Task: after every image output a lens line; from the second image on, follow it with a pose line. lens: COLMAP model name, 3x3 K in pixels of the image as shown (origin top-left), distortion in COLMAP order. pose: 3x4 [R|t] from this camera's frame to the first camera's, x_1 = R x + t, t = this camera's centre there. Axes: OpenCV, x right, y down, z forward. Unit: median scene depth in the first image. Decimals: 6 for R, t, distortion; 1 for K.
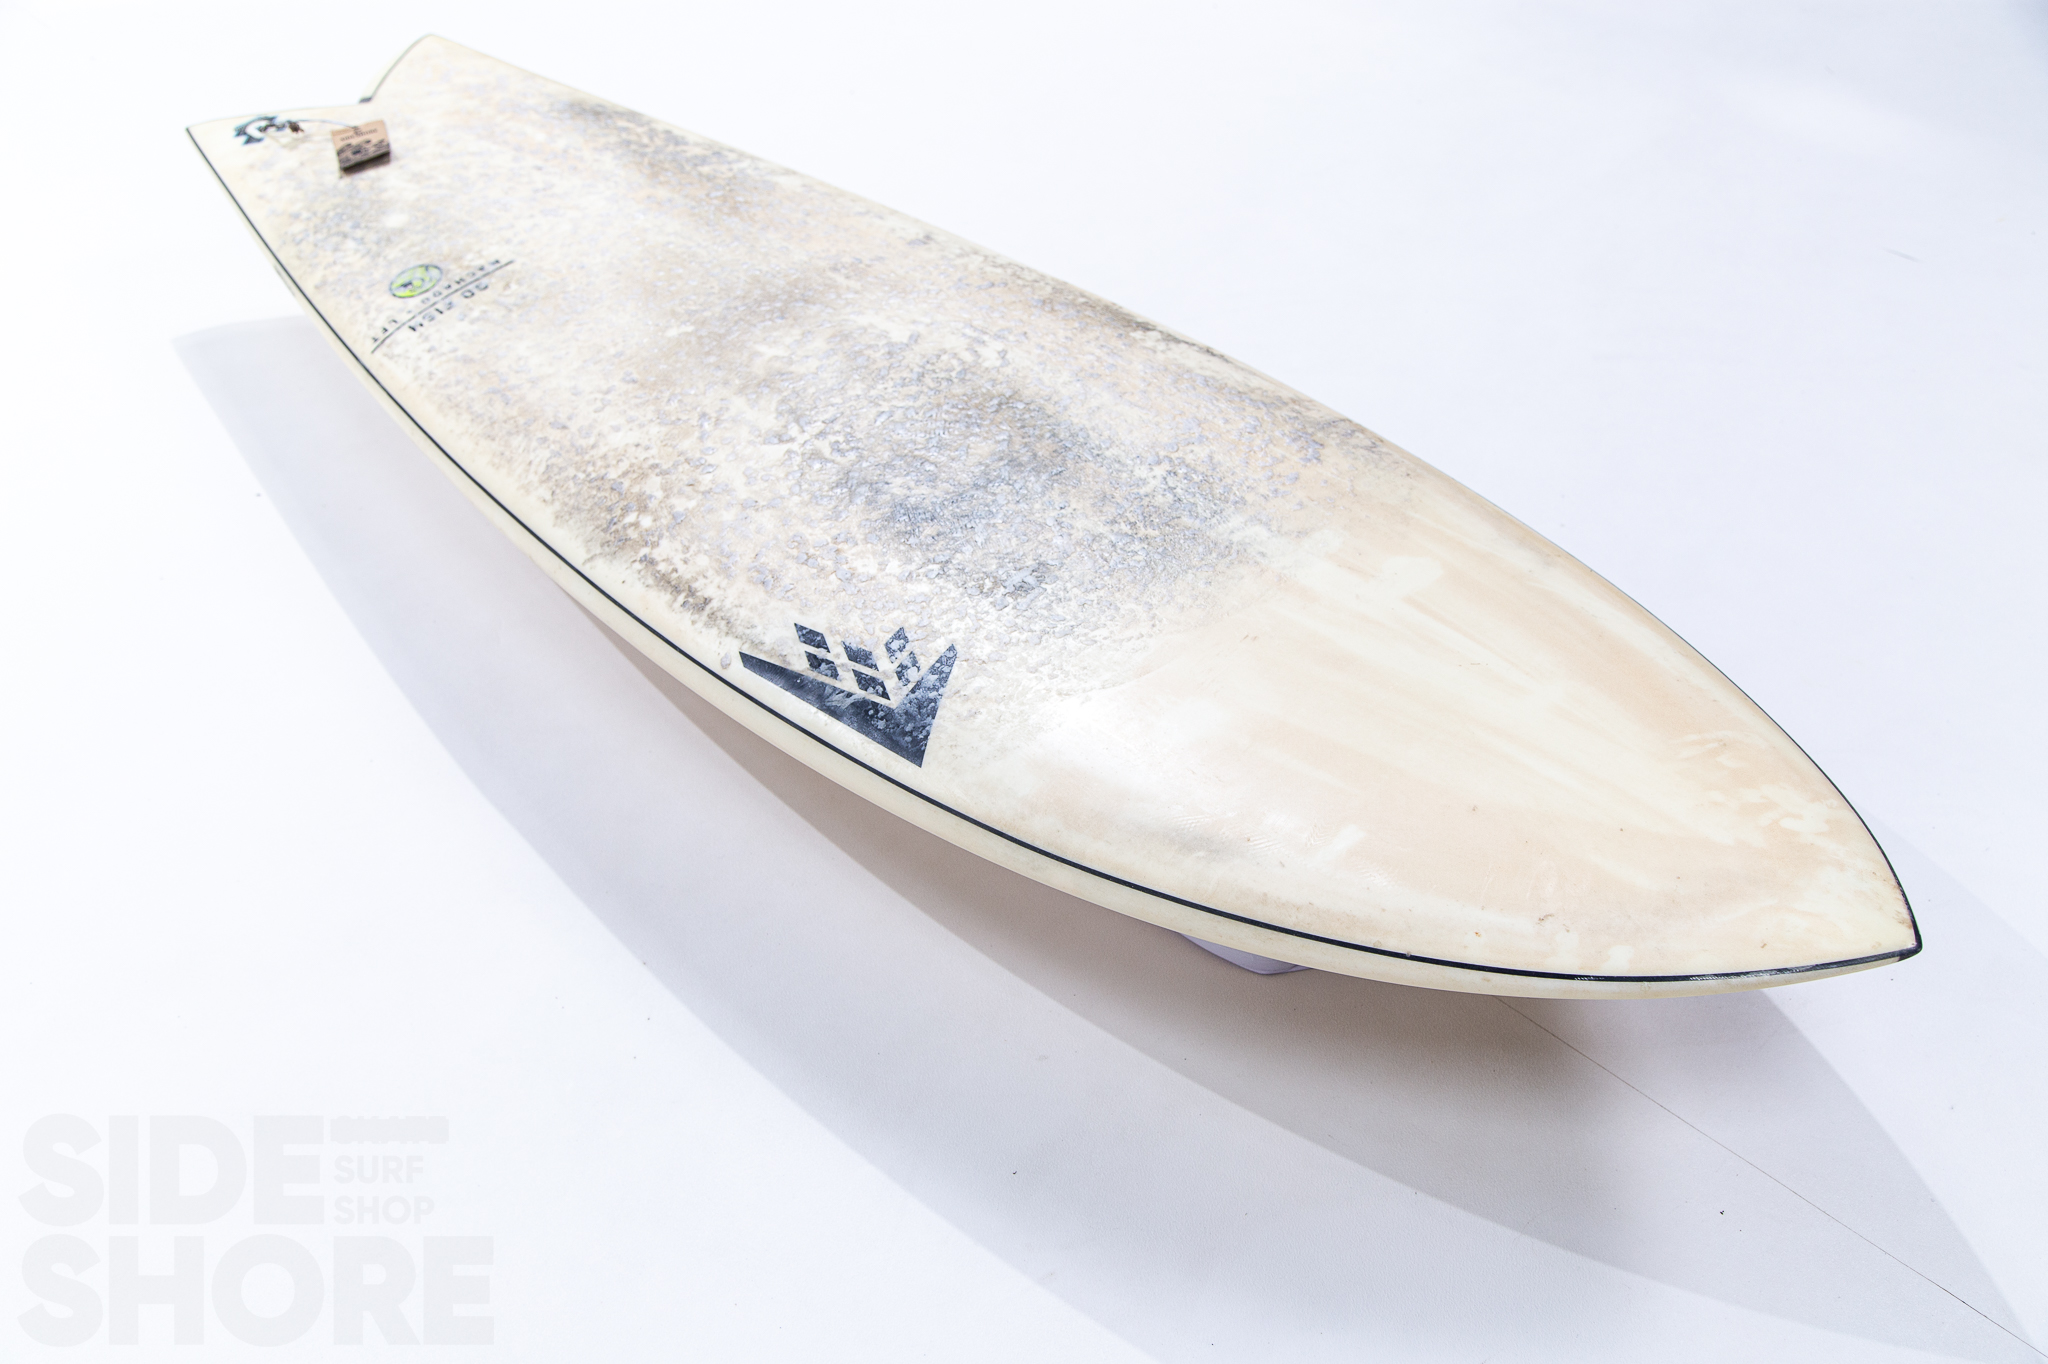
lens RADIAL K [[2013.0, 0, 1033.7], [0, 2013.0, 692.4], [0, 0, 1]] dist [-0.008157, 0.000000]
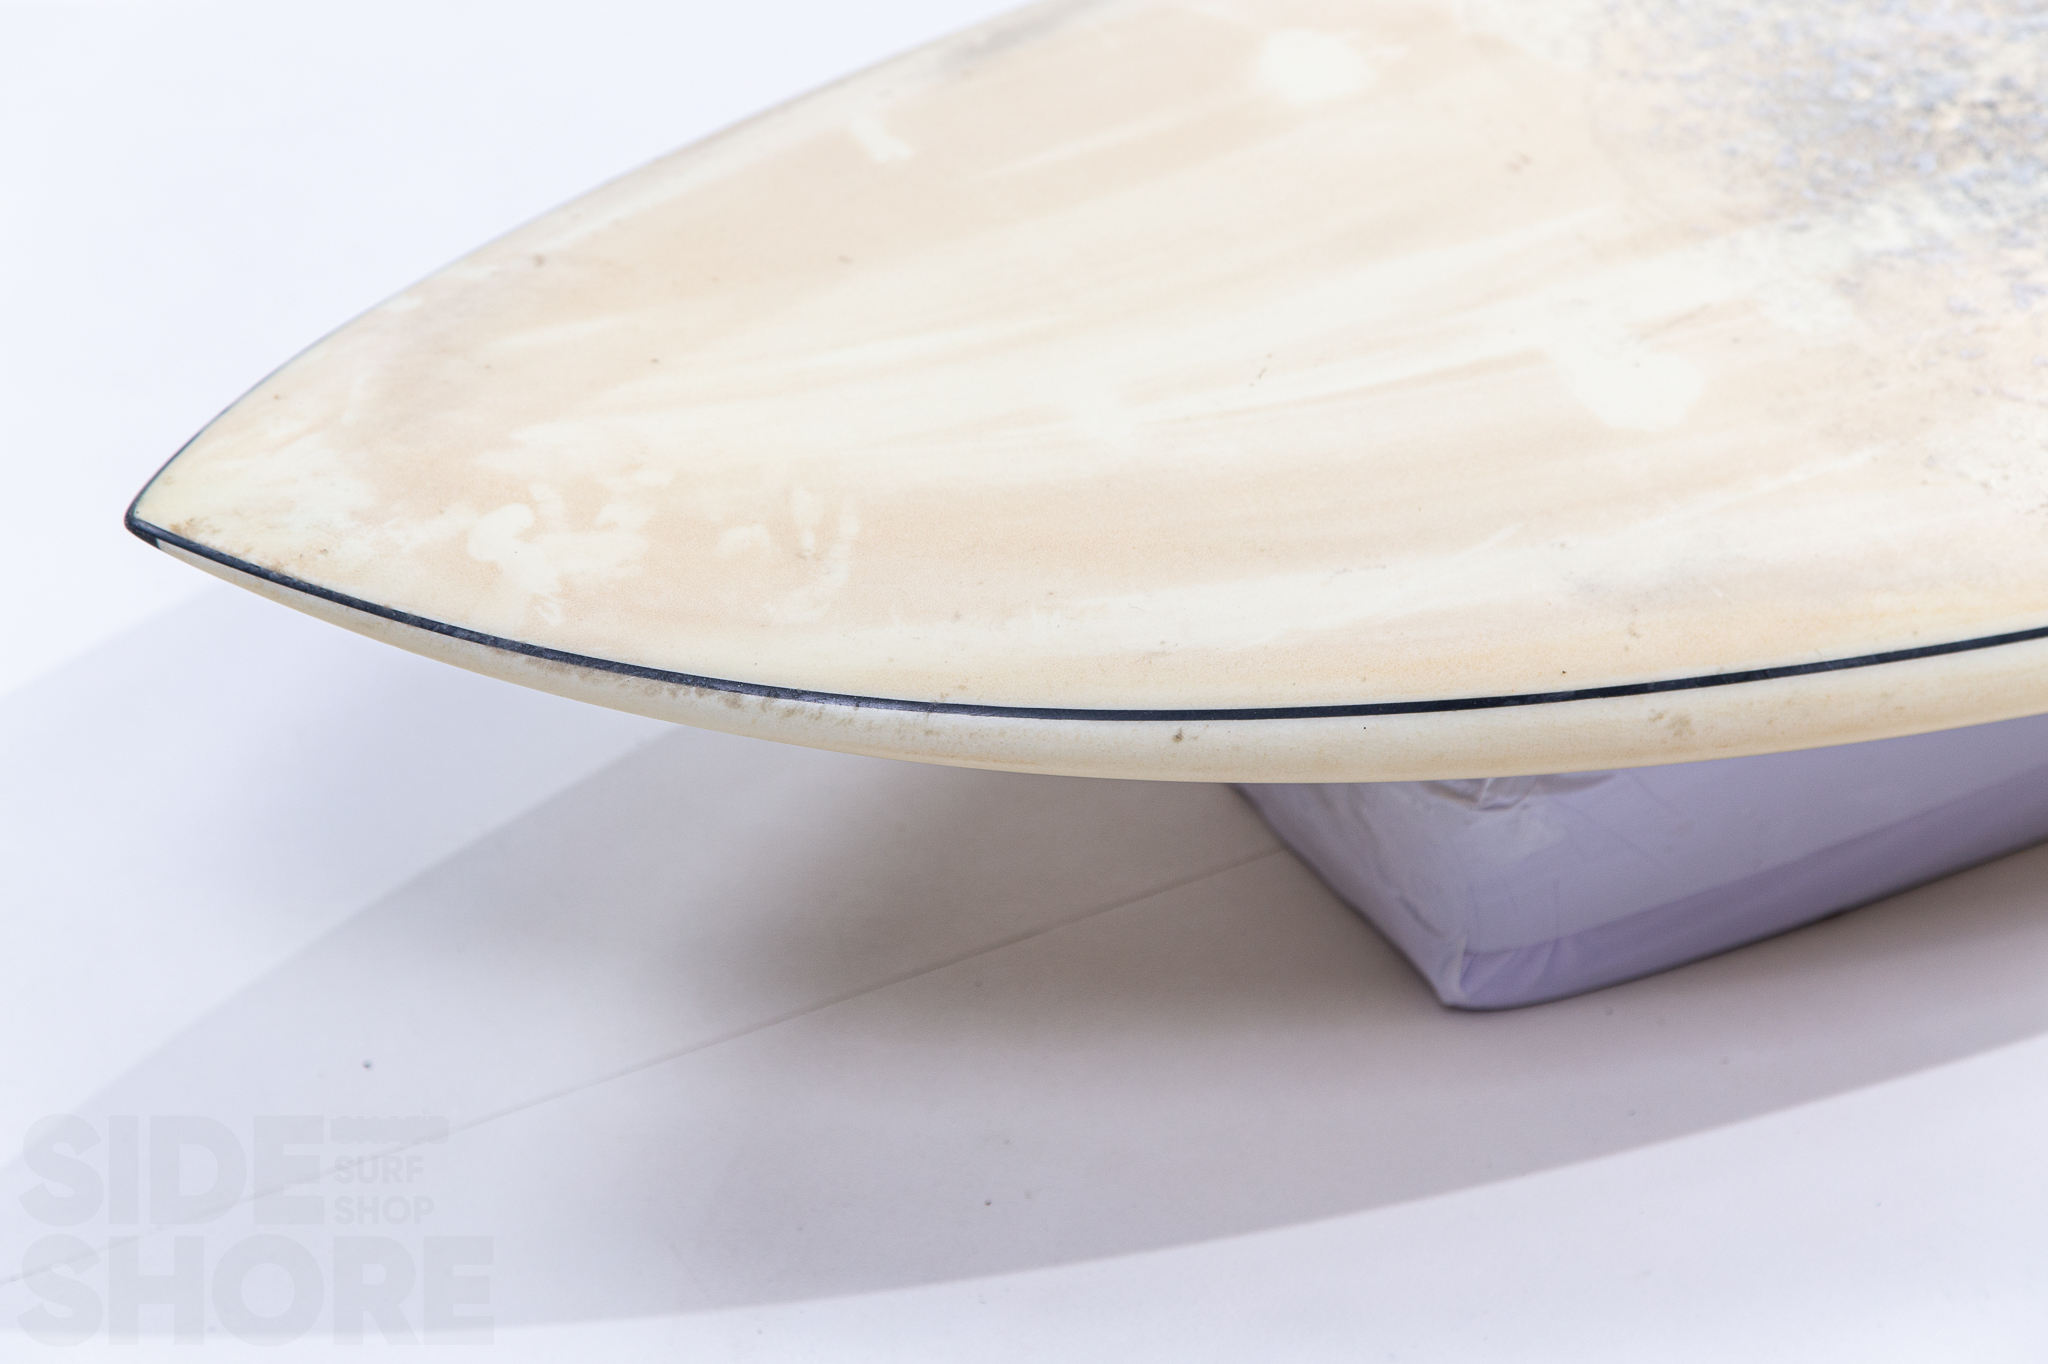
lens RADIAL K [[5523.6, 0, 1023.3], [0, 5523.6, 681.5], [0, 0, 1]] dist [-0.400978, 0.000000]
pose [[-0.290255, 0.640842, -0.710685, 0.913500], [-0.564957, 0.484668, 0.667773, -0.613689], [0.772383, 0.595331, 0.221371, 0.560809]]
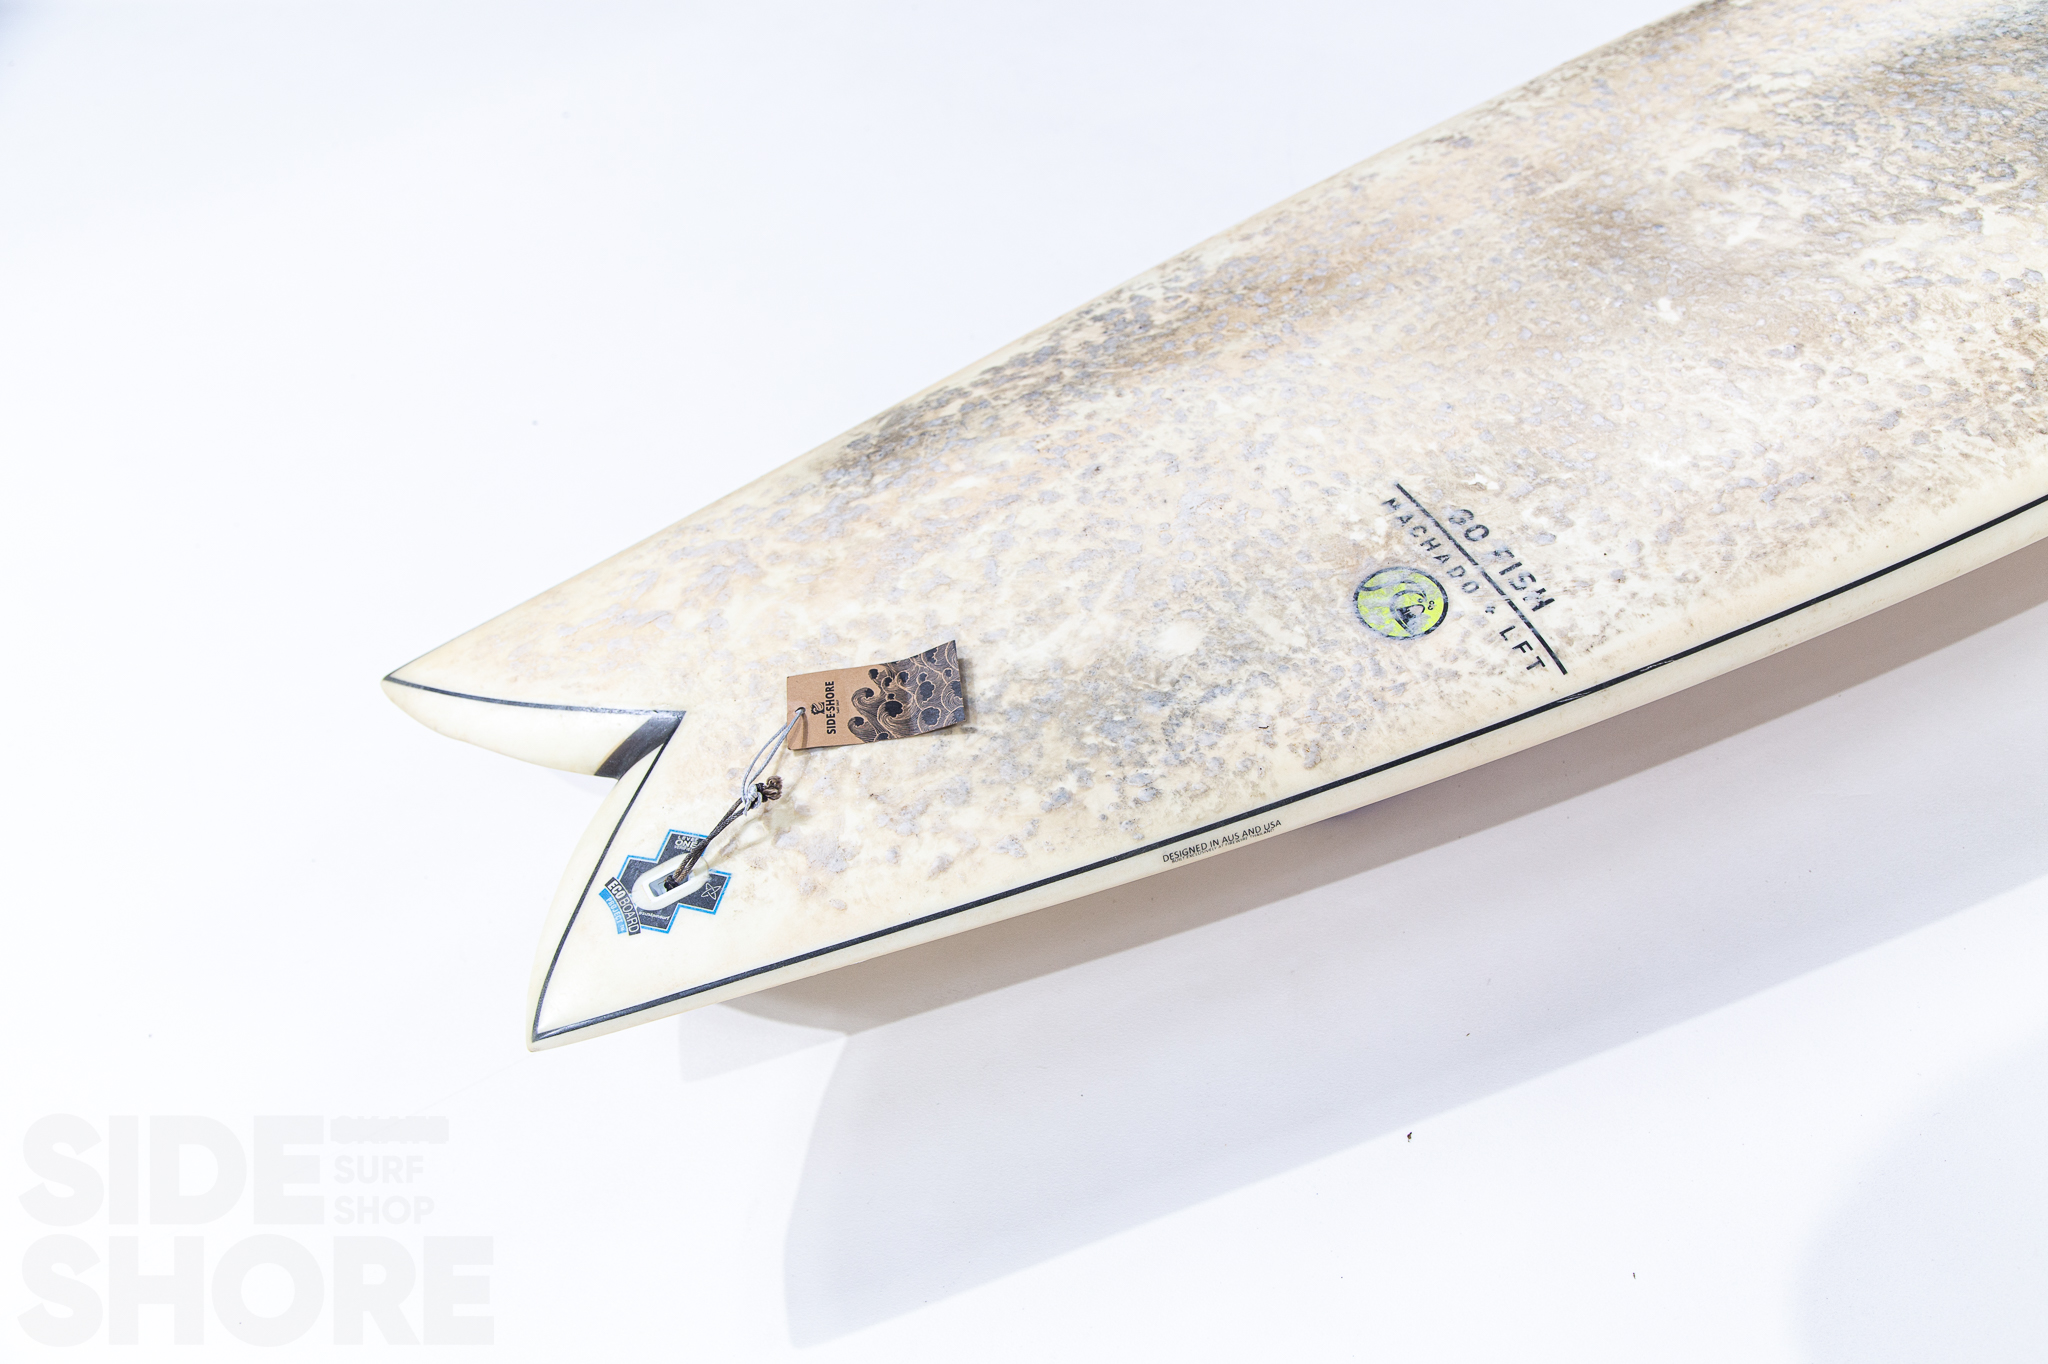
lens RADIAL K [[2013.0, 0, 1022.9], [0, 2013.0, 644.0], [0, 0, 1]] dist [-0.008157, 0.000000]
pose [[0.270955, -0.663776, 0.697126, -0.825911], [0.732497, 0.612049, 0.298067, -0.495551], [-0.624525, 0.429880, 0.652052, 0.746576]]
